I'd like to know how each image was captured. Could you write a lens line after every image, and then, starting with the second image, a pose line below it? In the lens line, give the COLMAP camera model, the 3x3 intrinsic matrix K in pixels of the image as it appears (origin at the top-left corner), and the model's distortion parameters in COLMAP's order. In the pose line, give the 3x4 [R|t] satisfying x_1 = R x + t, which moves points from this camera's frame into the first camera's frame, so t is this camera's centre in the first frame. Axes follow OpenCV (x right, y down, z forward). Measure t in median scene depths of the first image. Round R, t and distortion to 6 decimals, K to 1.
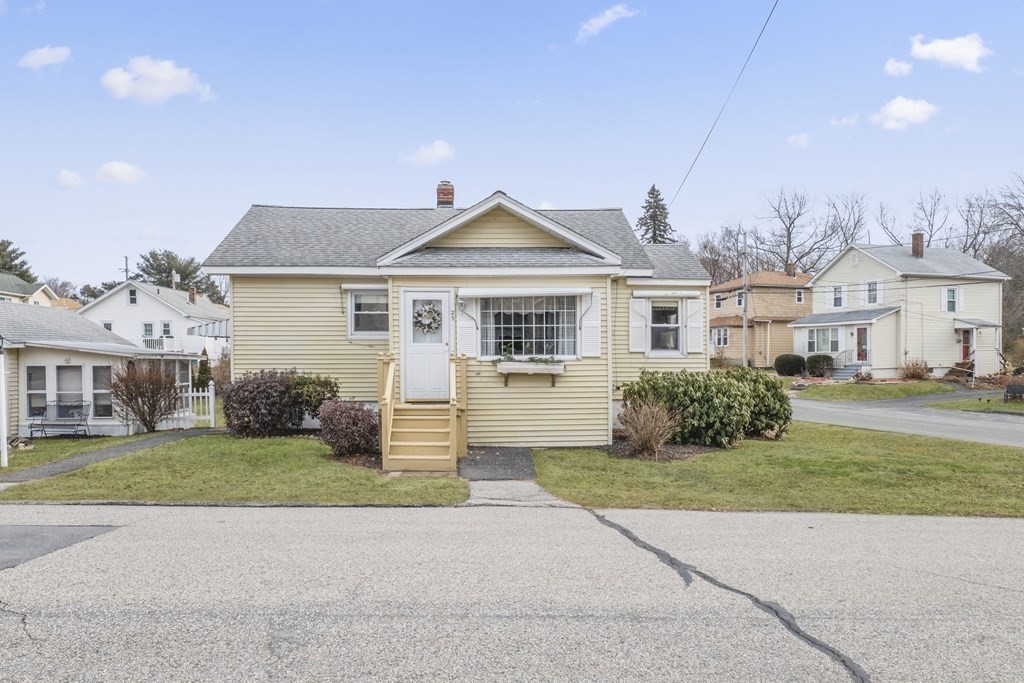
lens RADIAL K [[716.6, 0, 516.1], [0, 716.6, 371.7], [0, 0, 1]] dist [-0.002977, -0.000929]
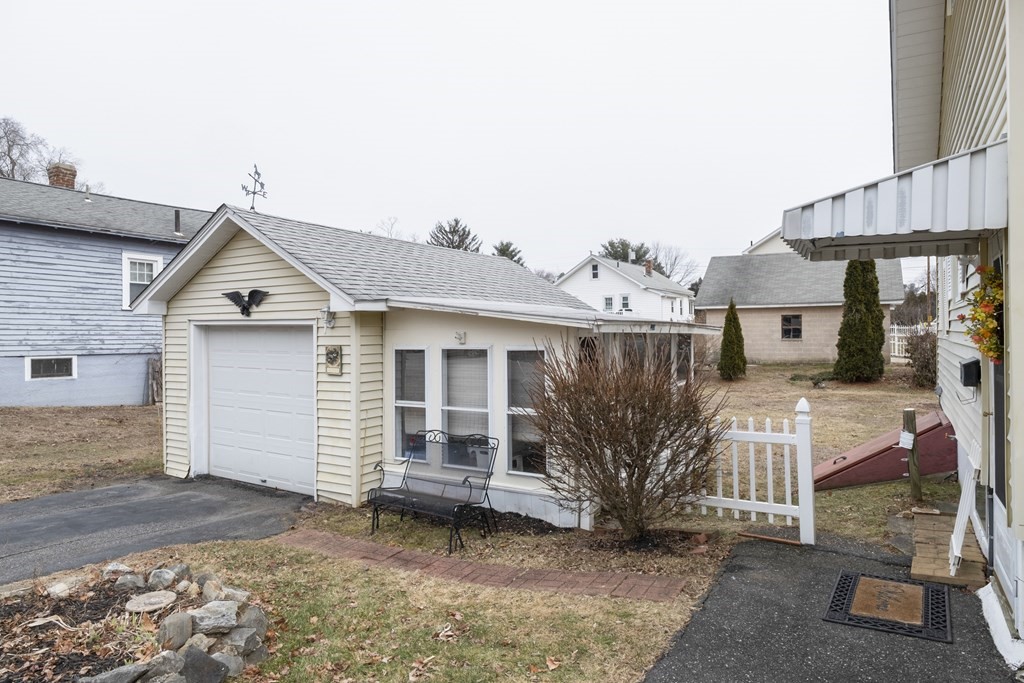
lens RADIAL K [[624.1, 0, 509.8], [0, 624.1, 332.7], [0, 0, 1]] dist [0.004192, 0.000057]
pose [[0.809460, -0.004417, -0.587159, -0.398149], [-0.005493, 0.999871, -0.015094, -0.013924], [0.587150, 0.015443, 0.809331, 0.748151]]
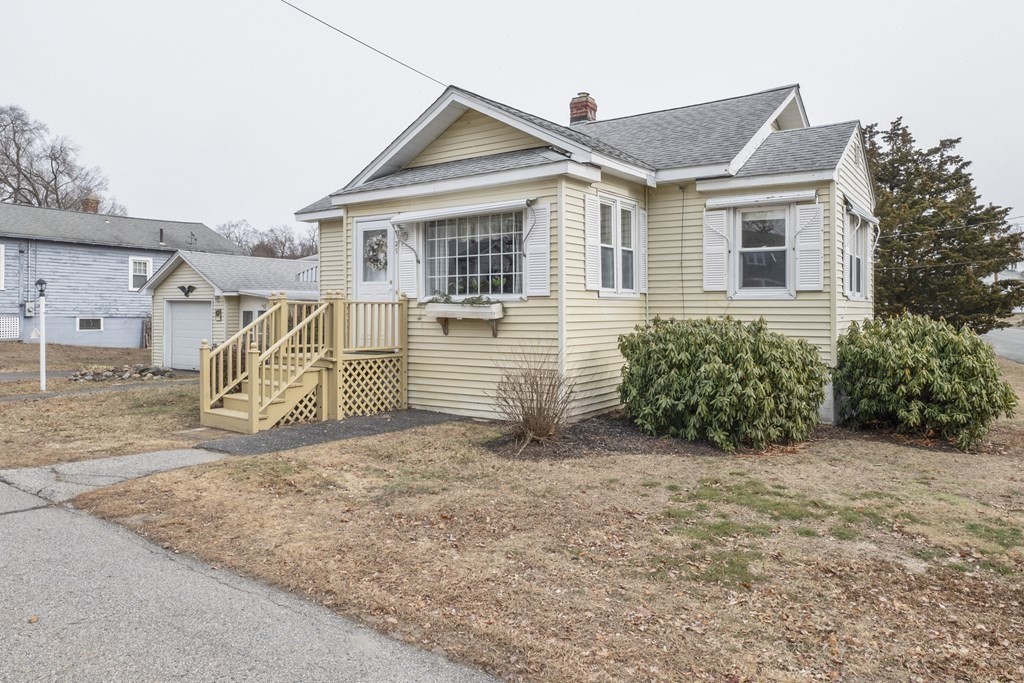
lens RADIAL K [[716.6, 0, 511.9], [0, 716.6, 311.3], [0, 0, 1]] dist [-0.002977, -0.000929]
pose [[0.784700, 0.002708, -0.619870, 0.431321], [-0.016089, 0.999743, -0.016000, 0.005007], [0.619667, 0.022528, 0.784542, 0.361414]]
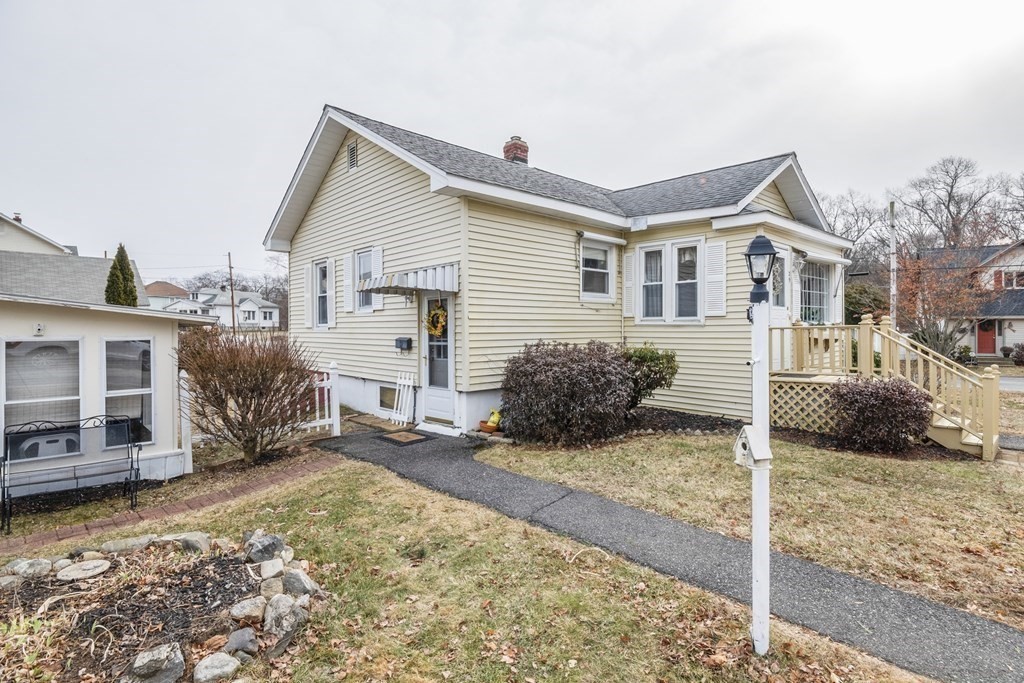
lens RADIAL K [[521.8, 0, 529.5], [0, 521.8, 331.8], [0, 0, 1]] dist [-0.001144, 0.000108]
pose [[0.763349, -0.005845, 0.645960, -0.641582], [0.016692, 0.999804, -0.010679, -0.006336], [-0.645771, 0.018934, 0.763296, 0.585242]]
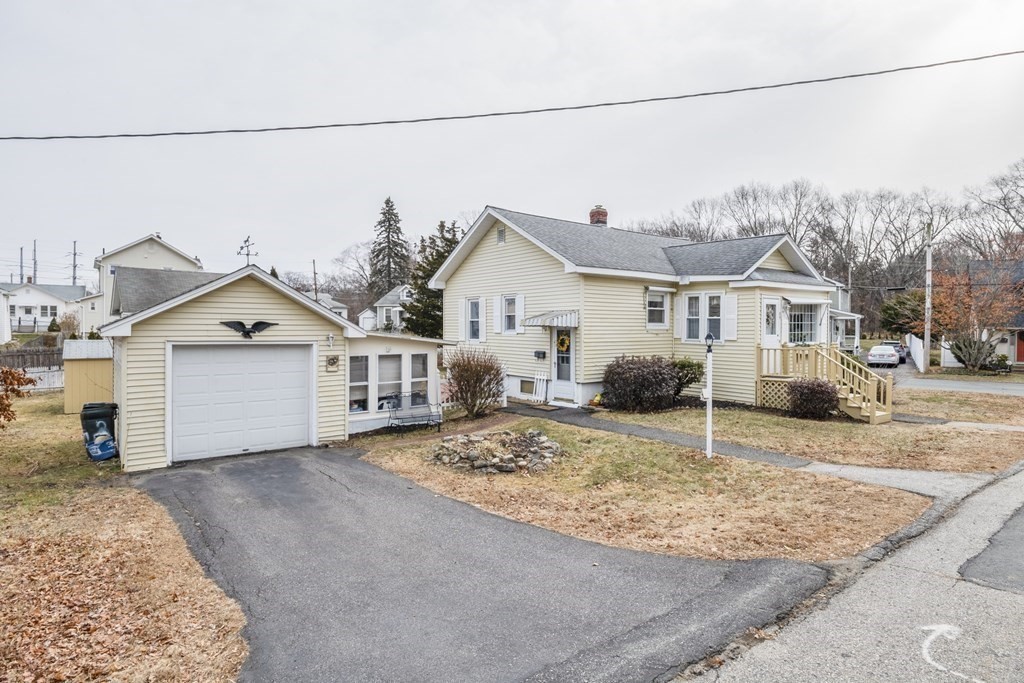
lens RADIAL K [[540.9, 0, 526.5], [0, 540.9, 335.4], [0, 0, 1]] dist [0.003385, 0.001522]
pose [[0.824517, -0.004818, 0.565817, -0.942105], [0.007724, 0.999966, -0.002741, -0.032697], [-0.565785, 0.006630, 0.824526, 0.319354]]
